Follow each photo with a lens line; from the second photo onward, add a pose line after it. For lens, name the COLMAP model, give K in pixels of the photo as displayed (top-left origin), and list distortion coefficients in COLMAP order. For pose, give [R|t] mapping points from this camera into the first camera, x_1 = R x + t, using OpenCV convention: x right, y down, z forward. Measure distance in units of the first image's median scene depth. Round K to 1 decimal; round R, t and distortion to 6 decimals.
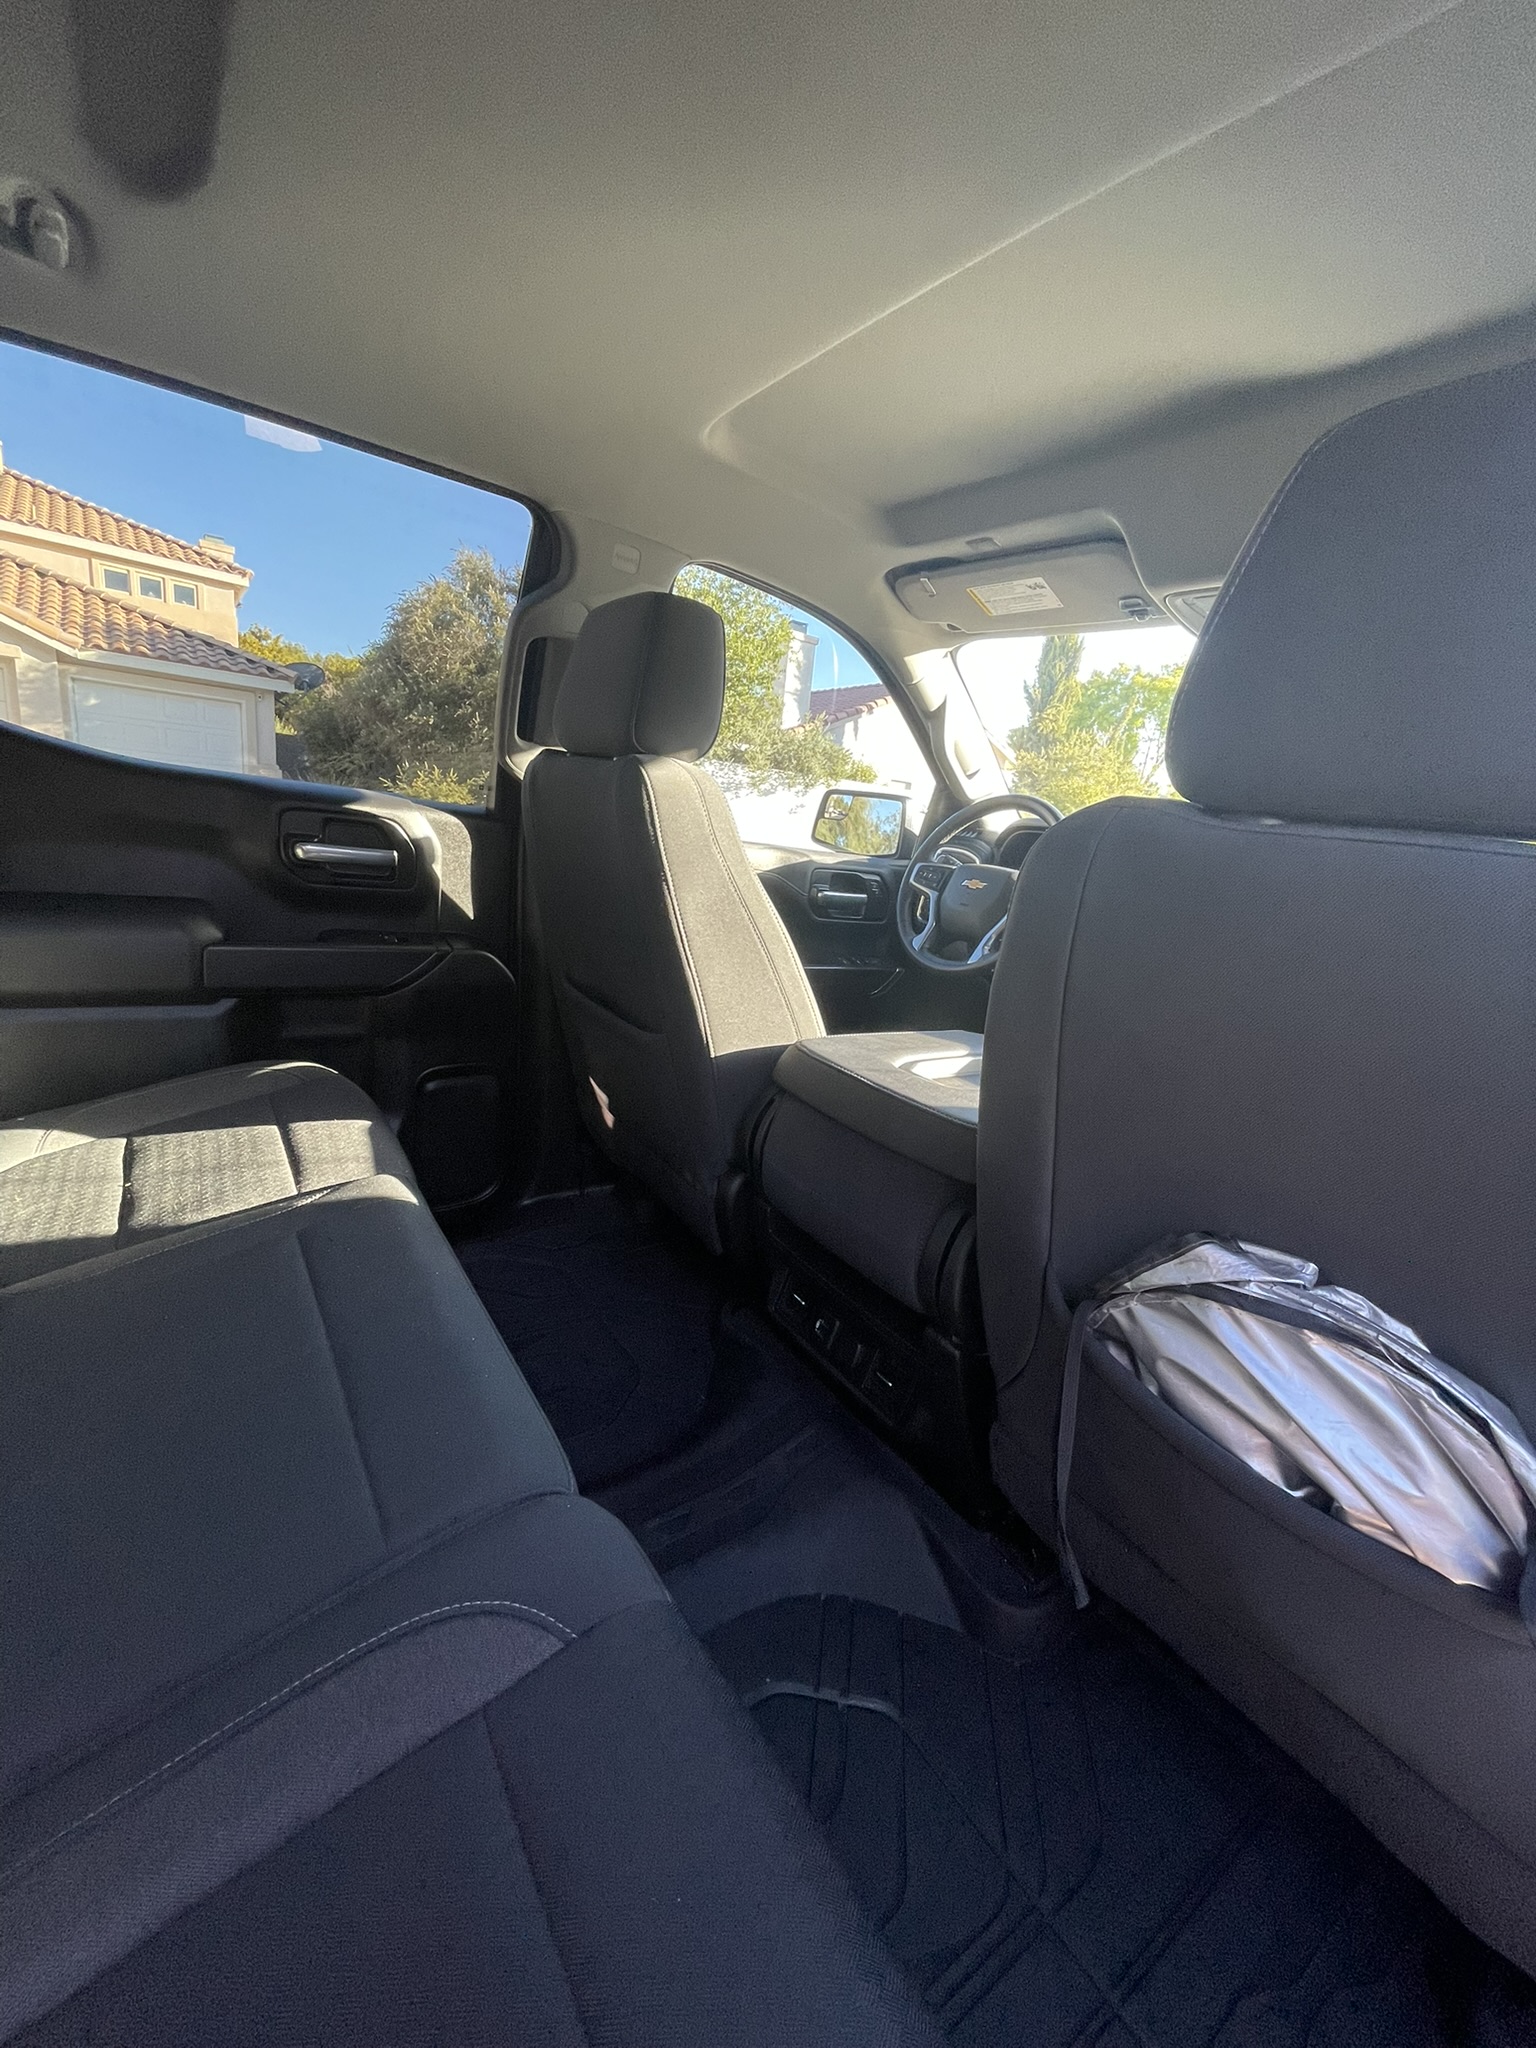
lens RADIAL K [[823.8, 0, 766.5], [0, 823.8, 1027.4], [0, 0, 1]] dist [-0.000401, -0.000195]
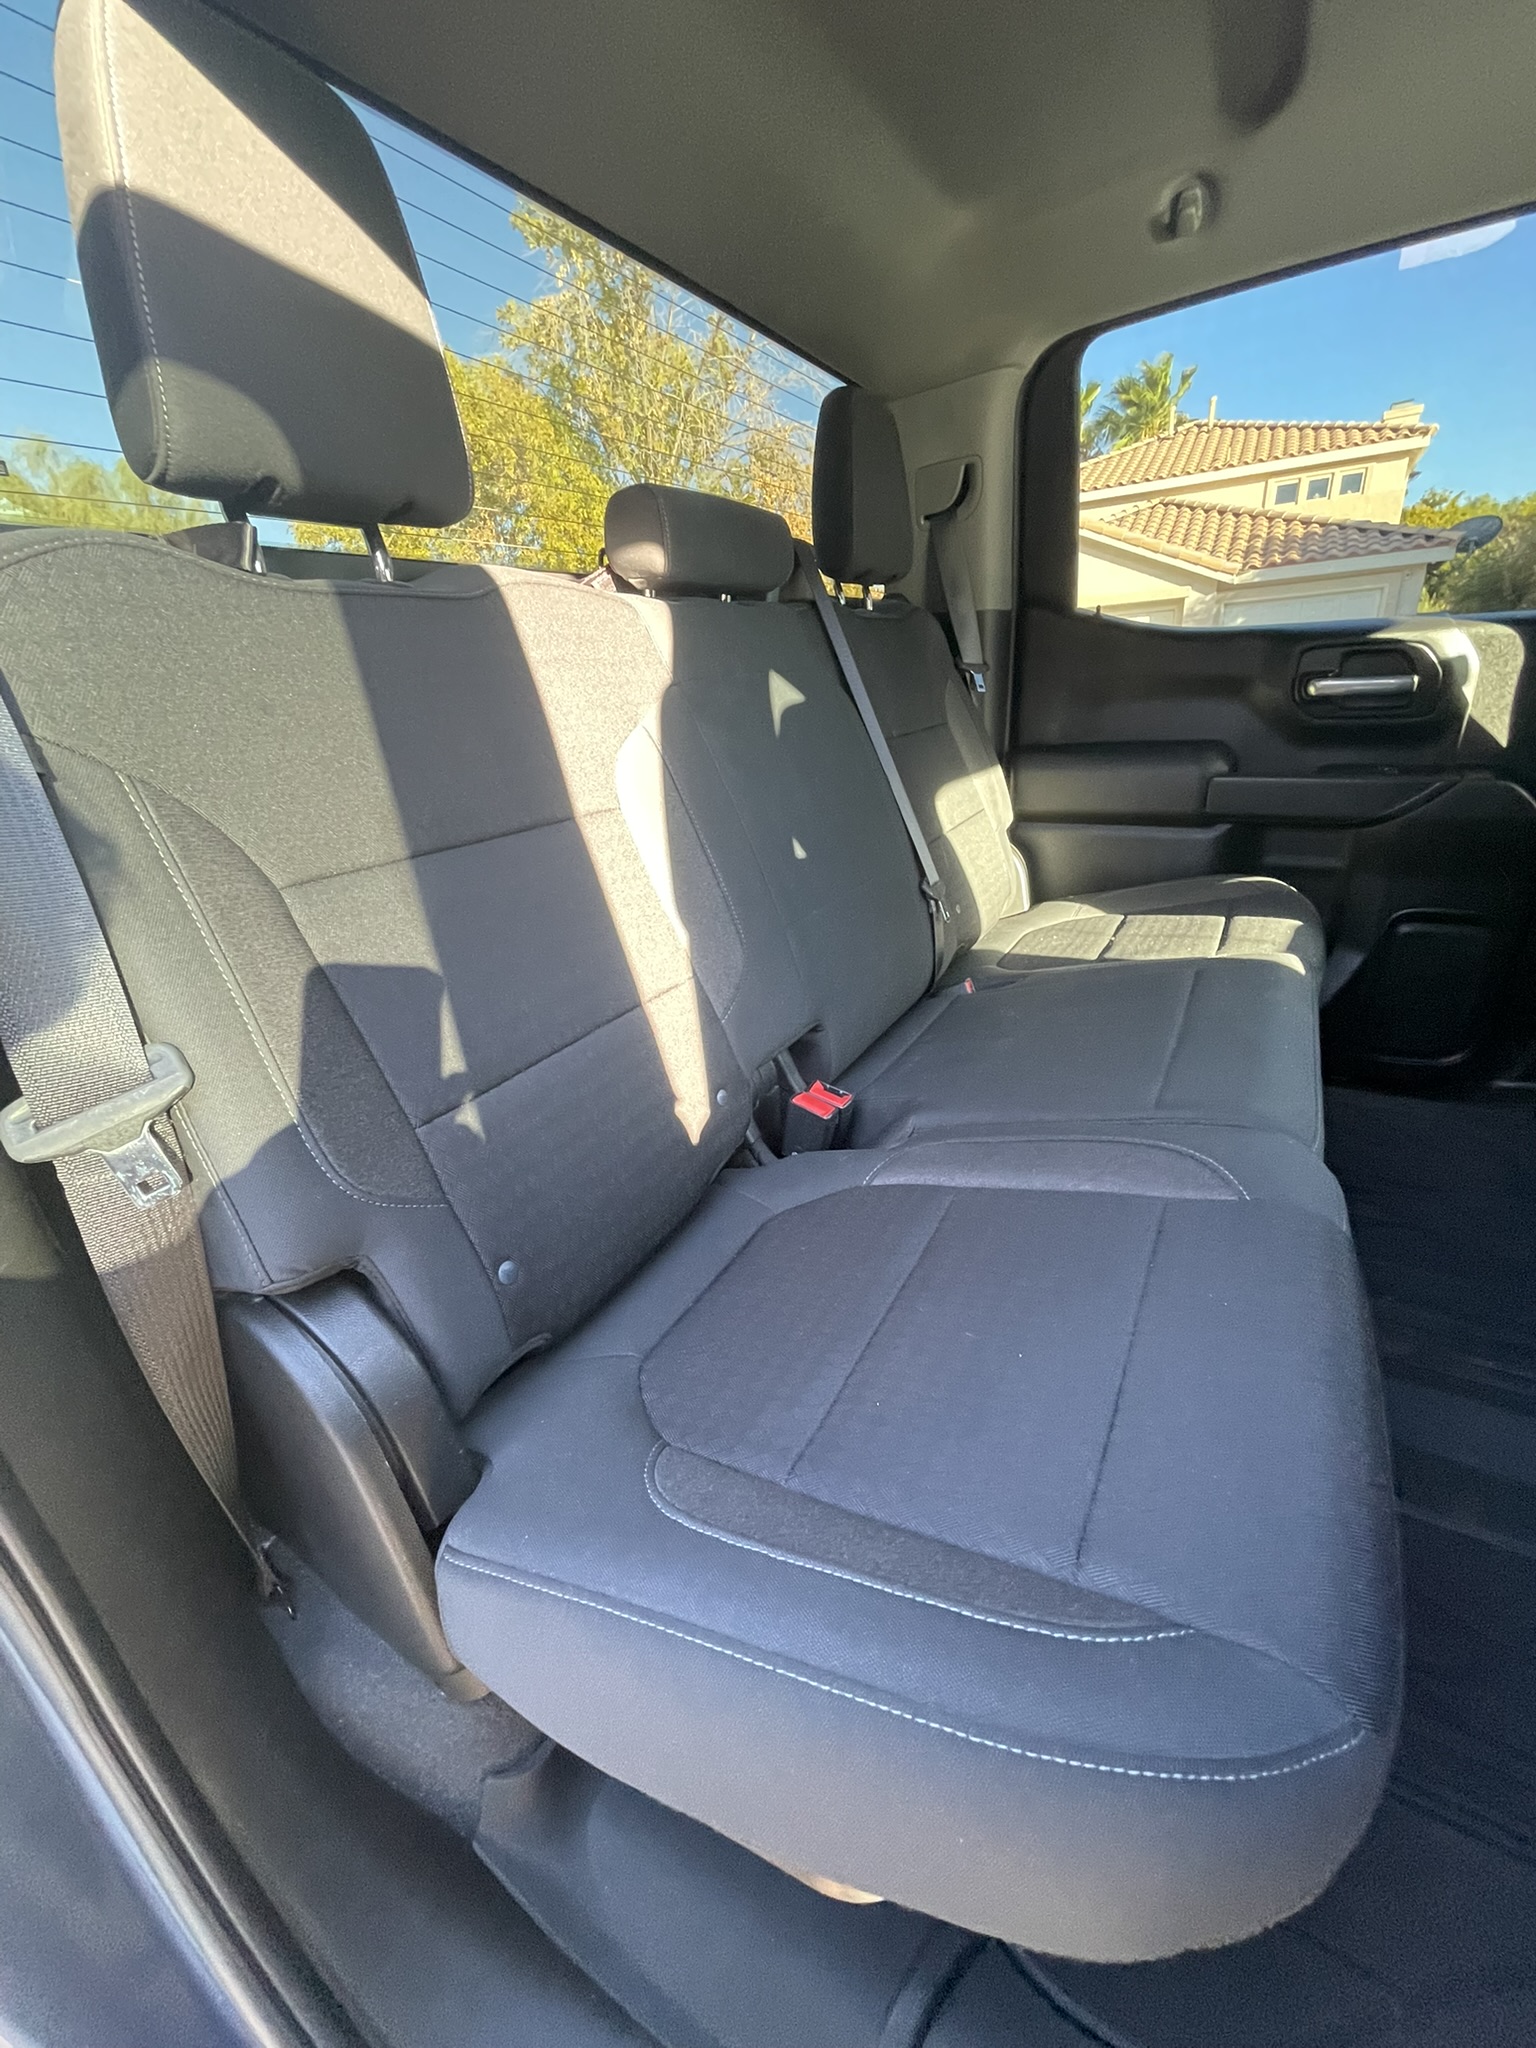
lens RADIAL K [[823.8, 0, 766.5], [0, 823.8, 1027.4], [0, 0, 1]] dist [-0.000401, -0.000195]
pose [[0.402334, 0.204949, -0.892257, 0.180064], [-0.110587, 0.978363, 0.174862, 0.099917], [0.908789, 0.028319, 0.416293, -0.083961]]
